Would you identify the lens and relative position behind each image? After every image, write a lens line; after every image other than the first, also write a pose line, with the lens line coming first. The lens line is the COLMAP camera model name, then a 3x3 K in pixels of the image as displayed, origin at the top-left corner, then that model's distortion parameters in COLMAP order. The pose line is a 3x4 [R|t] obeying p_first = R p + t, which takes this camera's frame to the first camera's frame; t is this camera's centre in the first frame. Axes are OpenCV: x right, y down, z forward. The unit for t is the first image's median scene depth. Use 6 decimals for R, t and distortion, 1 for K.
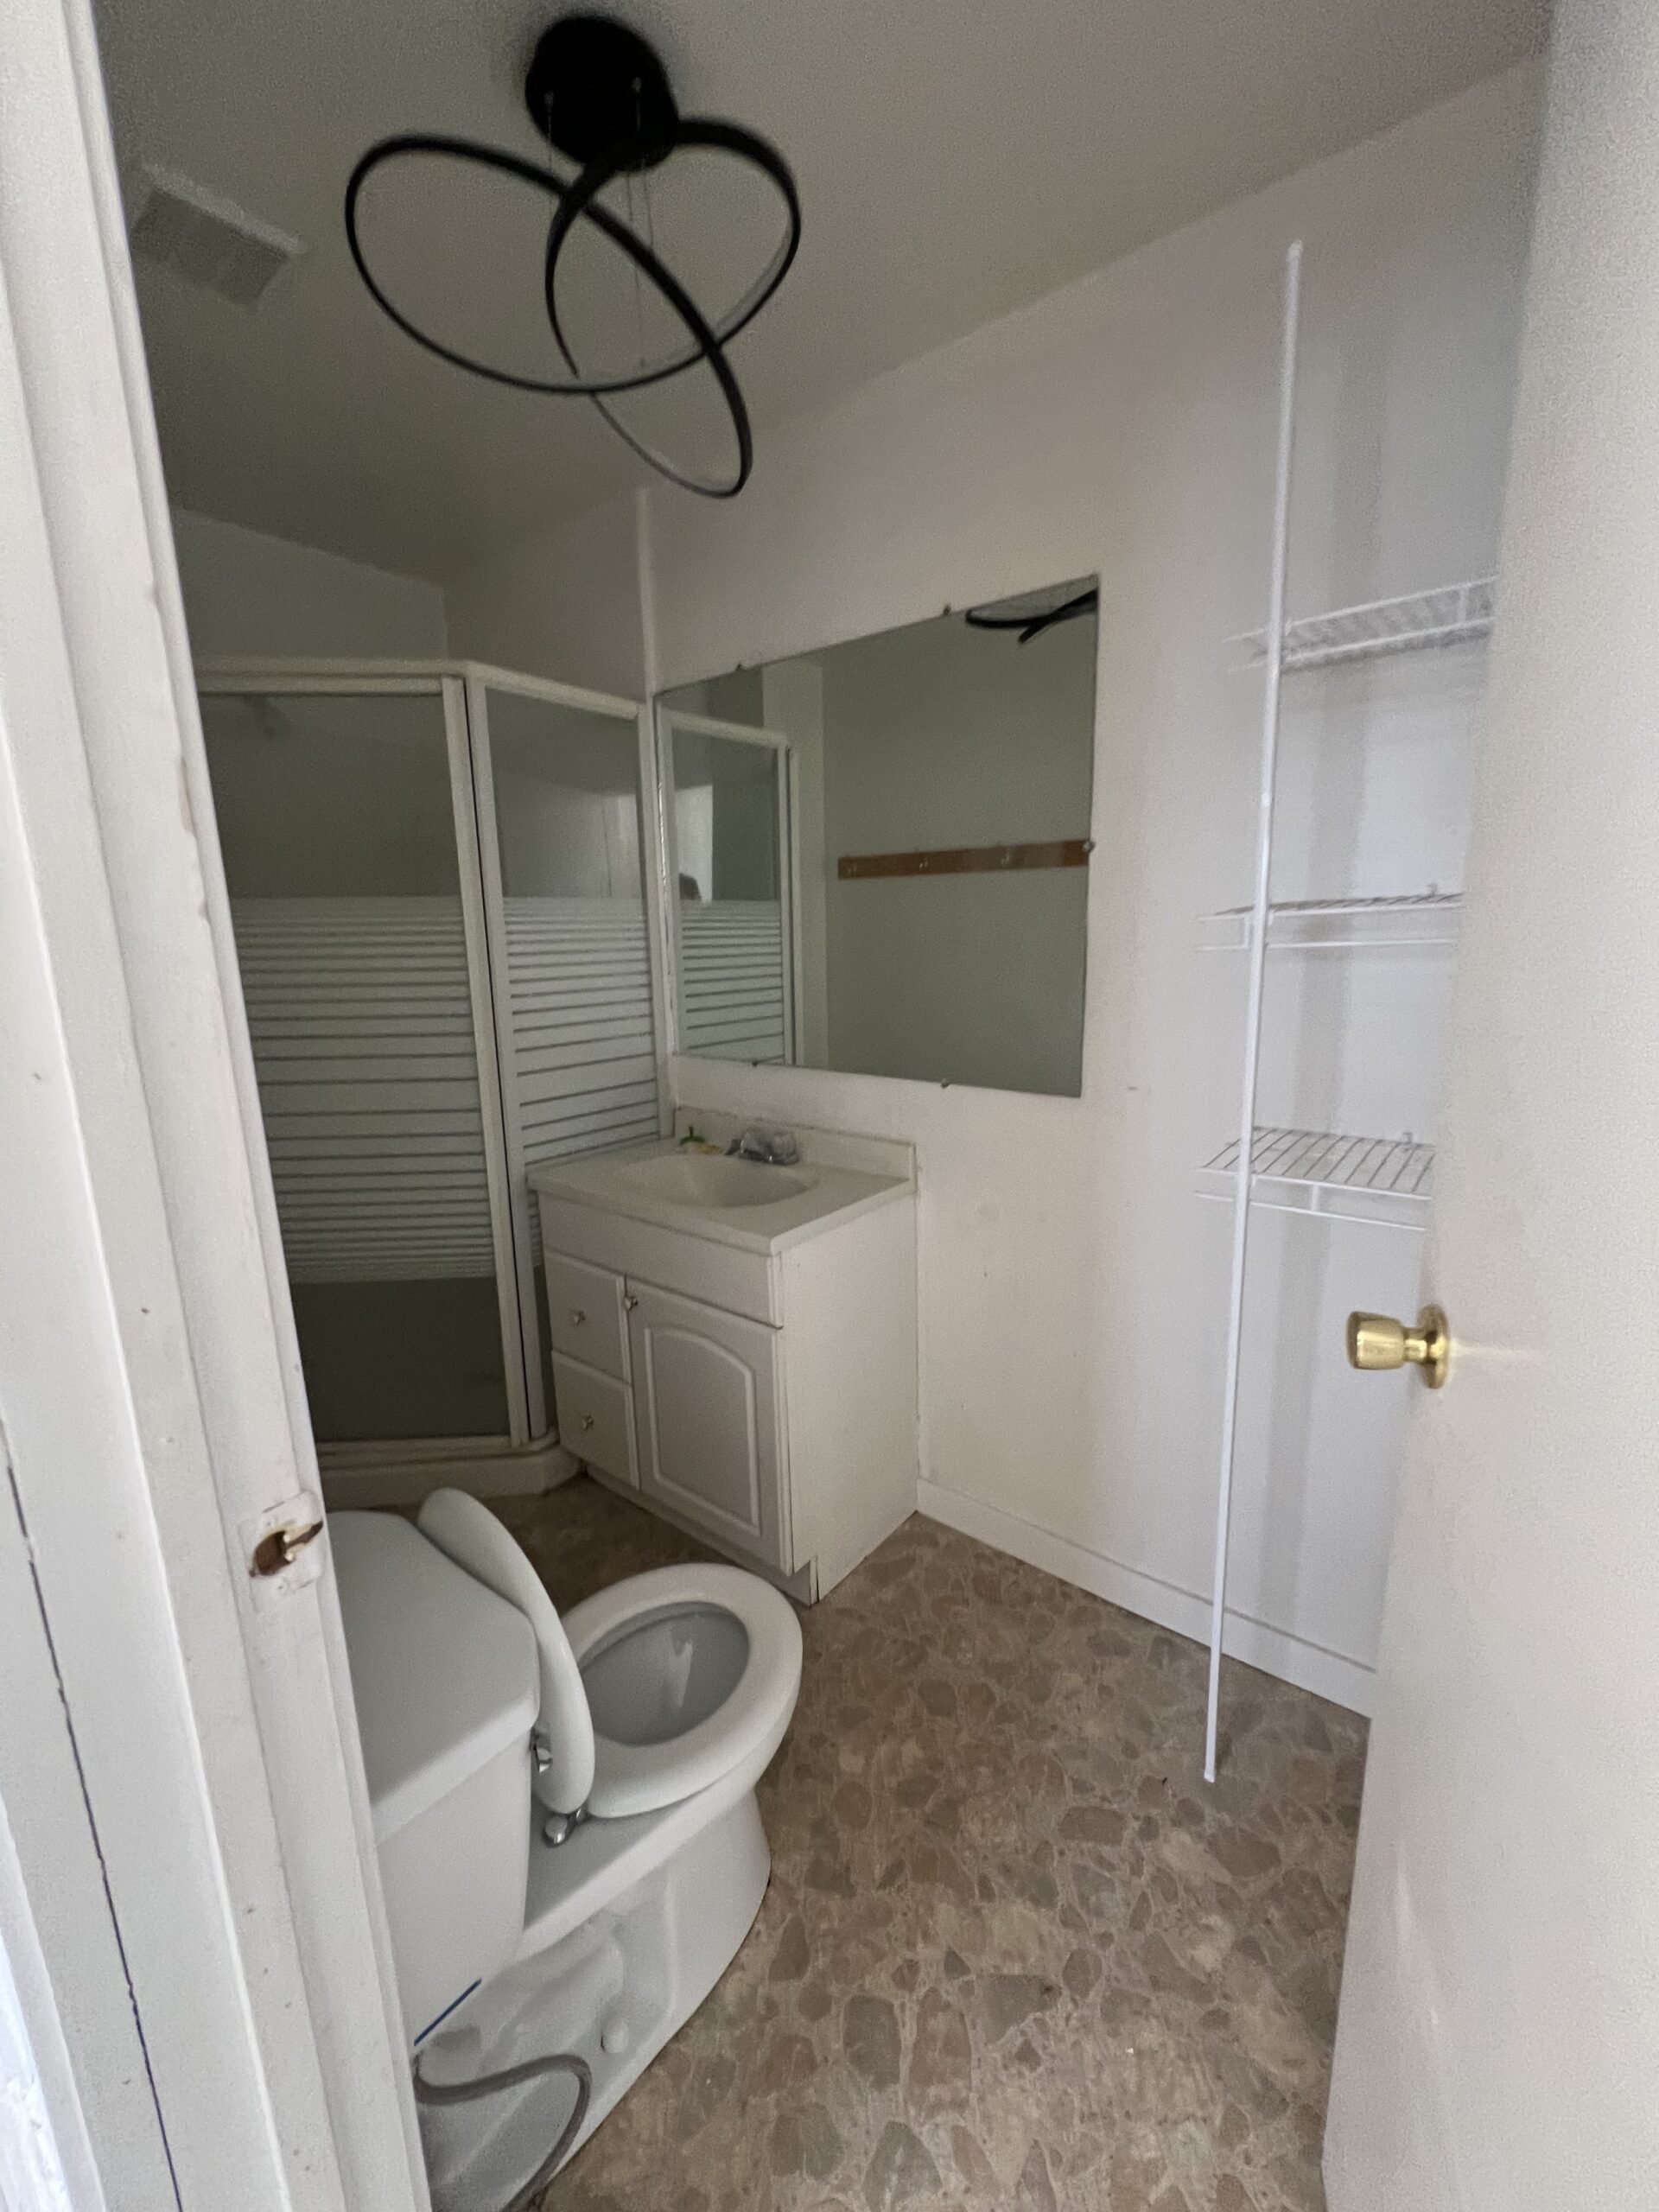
lens RADIAL K [[884.4, 0, 830.4], [0, 884.4, 1102.1], [0, 0, 1]] dist [-0.003622, 0.000646]
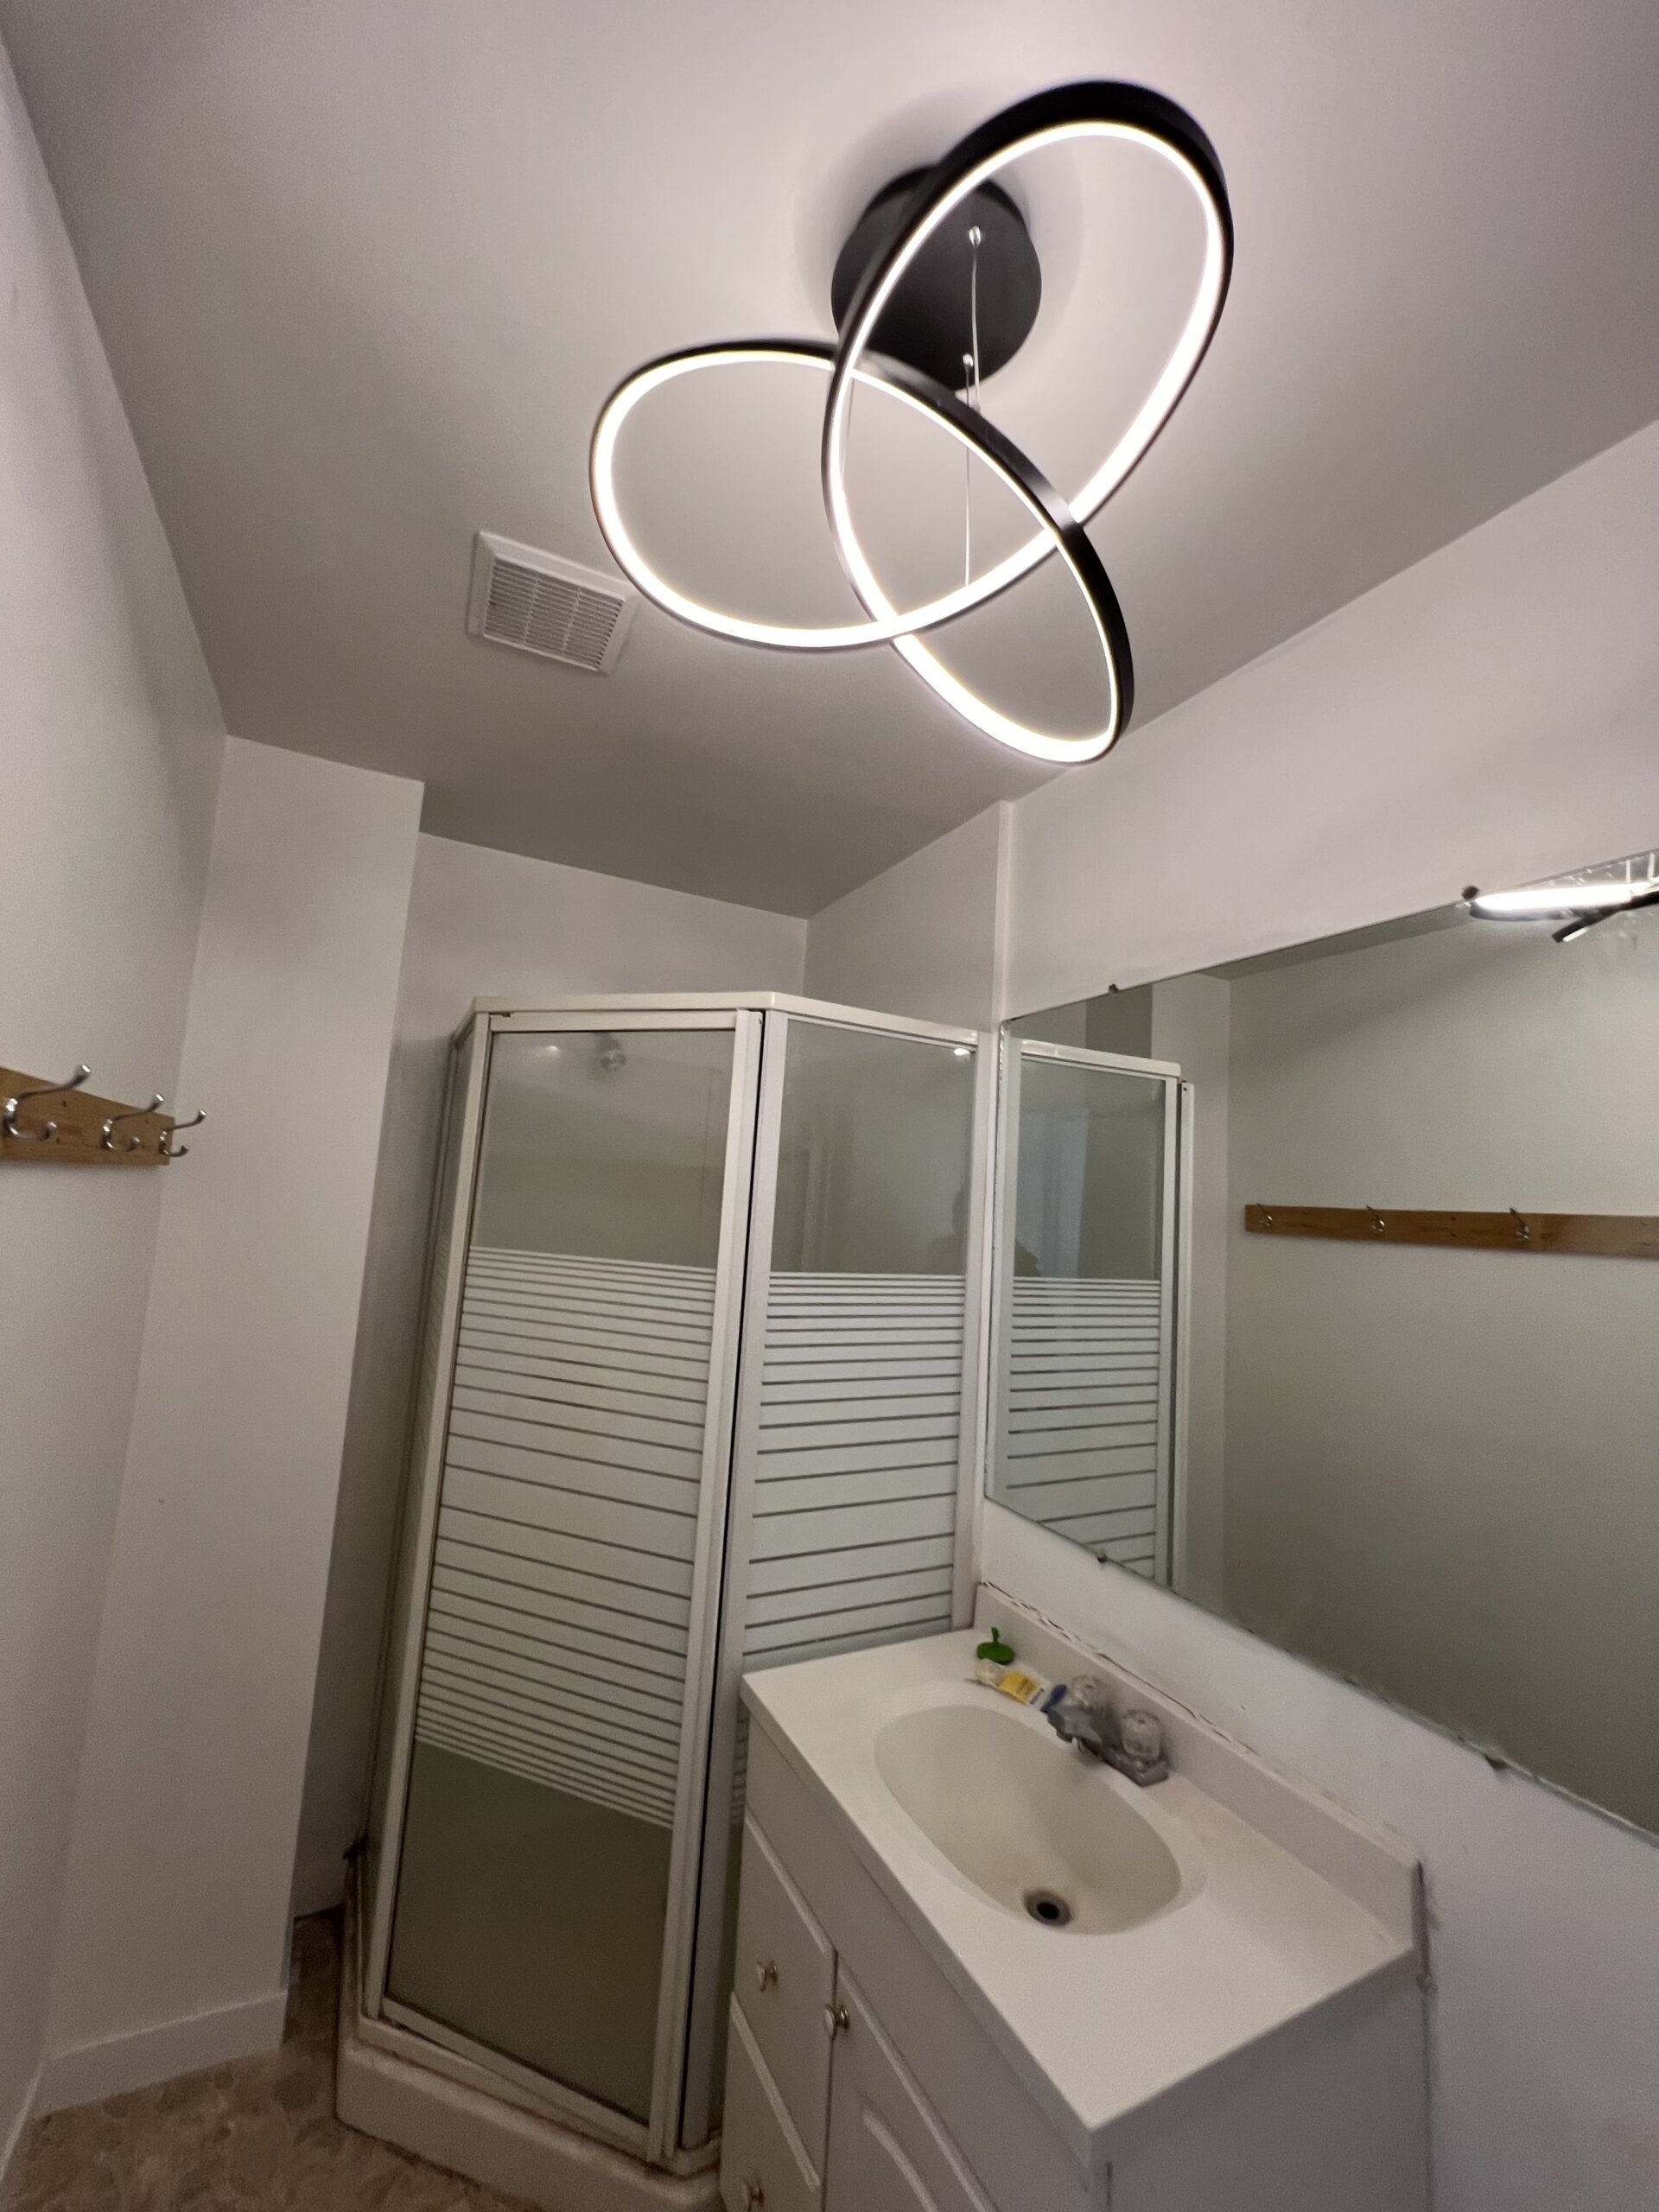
lens RADIAL K [[884.4, 0, 830.4], [0, 884.4, 1102.1], [0, 0, 1]] dist [-0.003622, 0.000646]
pose [[0.911564, 0.024128, -0.410451, -0.011132], [-0.154582, 0.945149, -0.287748, -0.137768], [0.380994, 0.325748, 0.865293, 0.270656]]
